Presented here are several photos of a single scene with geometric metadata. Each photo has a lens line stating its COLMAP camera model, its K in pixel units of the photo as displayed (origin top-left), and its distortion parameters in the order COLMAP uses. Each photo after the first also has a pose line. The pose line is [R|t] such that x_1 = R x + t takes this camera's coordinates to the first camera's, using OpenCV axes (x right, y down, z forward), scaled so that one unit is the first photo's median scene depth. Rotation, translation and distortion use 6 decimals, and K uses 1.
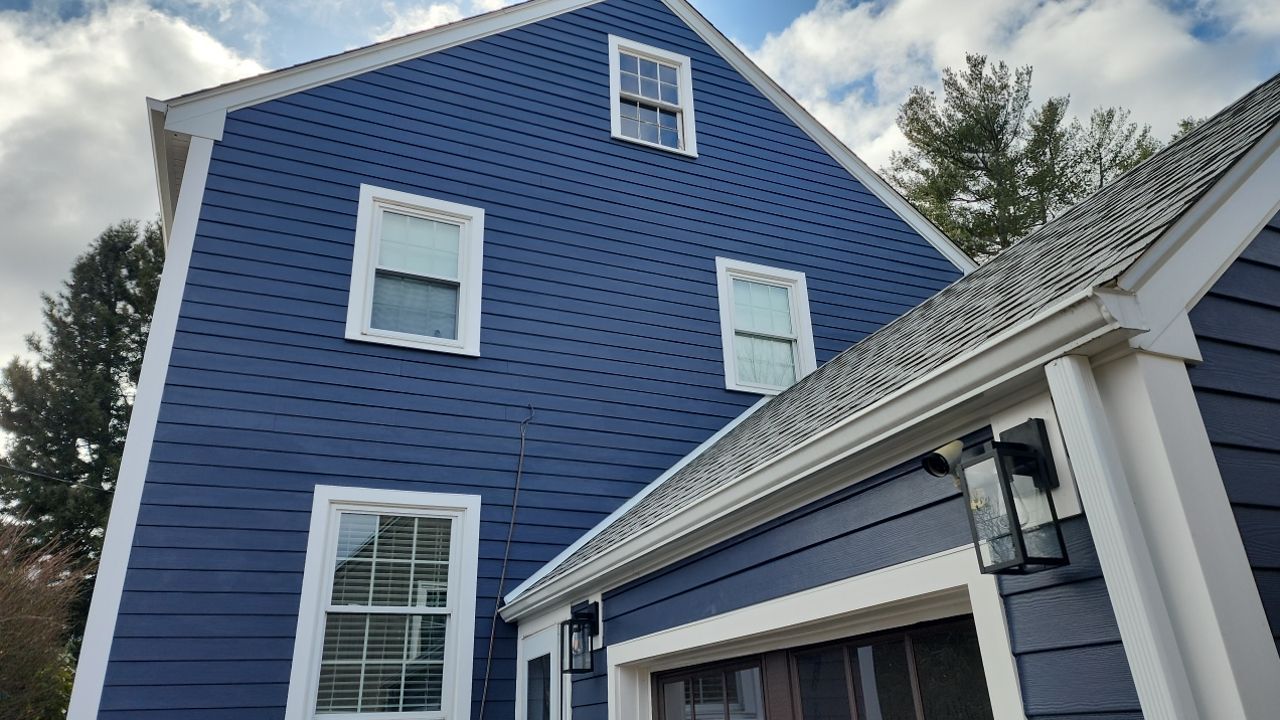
lens RADIAL K [[856.5, 0, 635.7], [0, 856.5, 342.5], [0, 0, 1]] dist [0.087395, -0.084202]
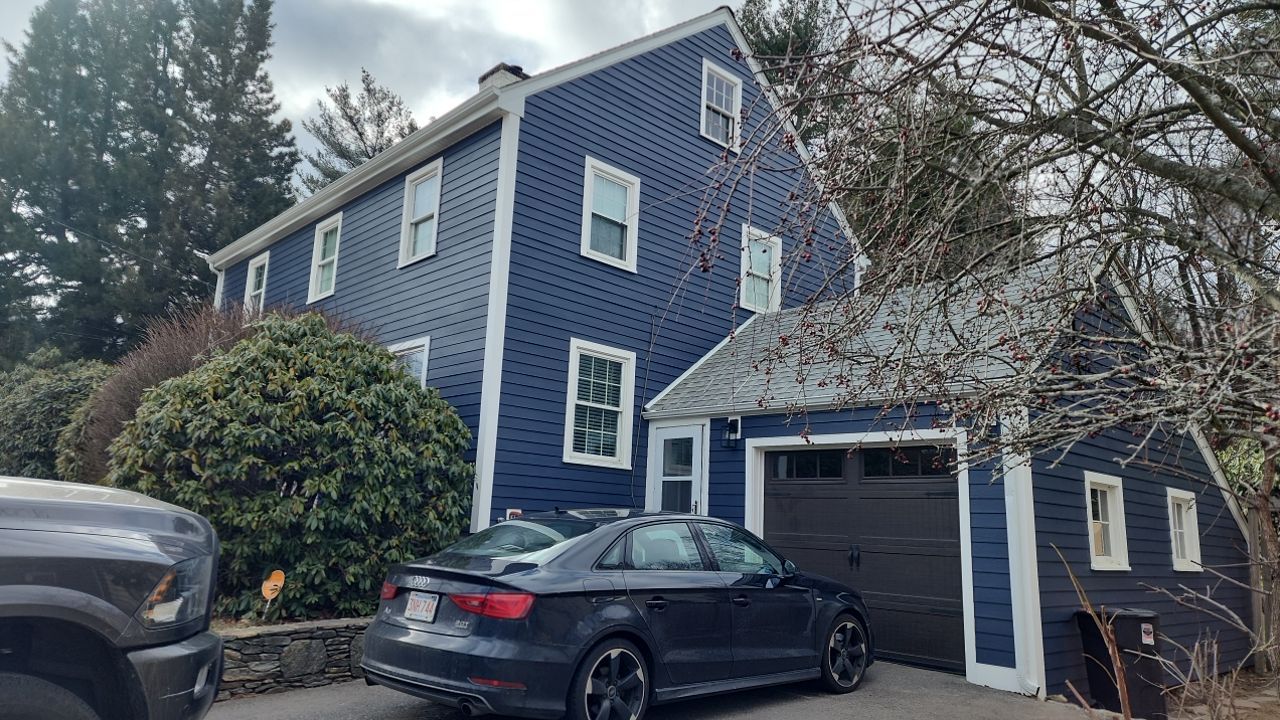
lens RADIAL K [[846.9, 0, 645.4], [0, 846.9, 362.2], [0, 0, 1]] dist [0.101089, -0.086147]
pose [[0.932437, 0.141505, 0.332471, -0.709796], [-0.216246, 0.955694, 0.199717, -0.158716], [-0.289479, -0.258119, 0.921725, -0.638845]]
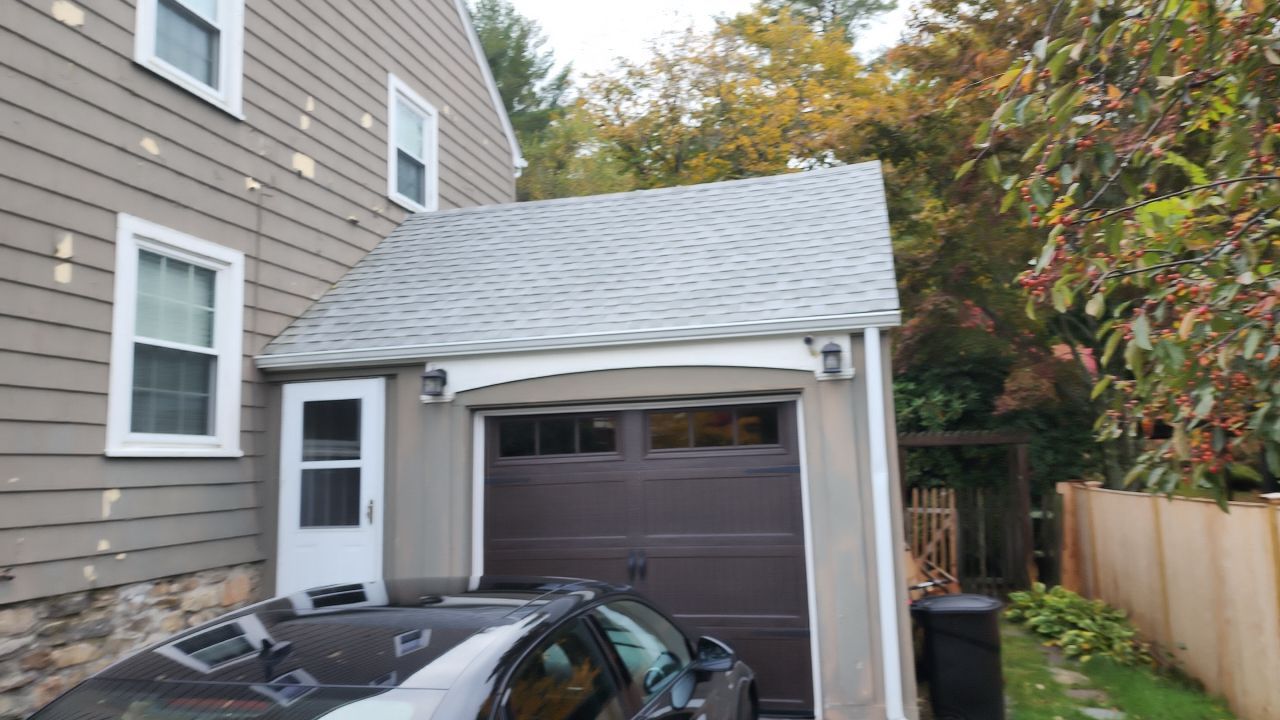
lens RADIAL K [[846.9, 0, 645.4], [0, 846.9, 362.2], [0, 0, 1]] dist [0.101089, -0.086147]
pose [[0.613437, 0.115082, 0.781314, -0.653851], [-0.323796, 0.938999, 0.115916, 0.015026], [-0.720313, -0.324094, 0.613280, -0.068356]]
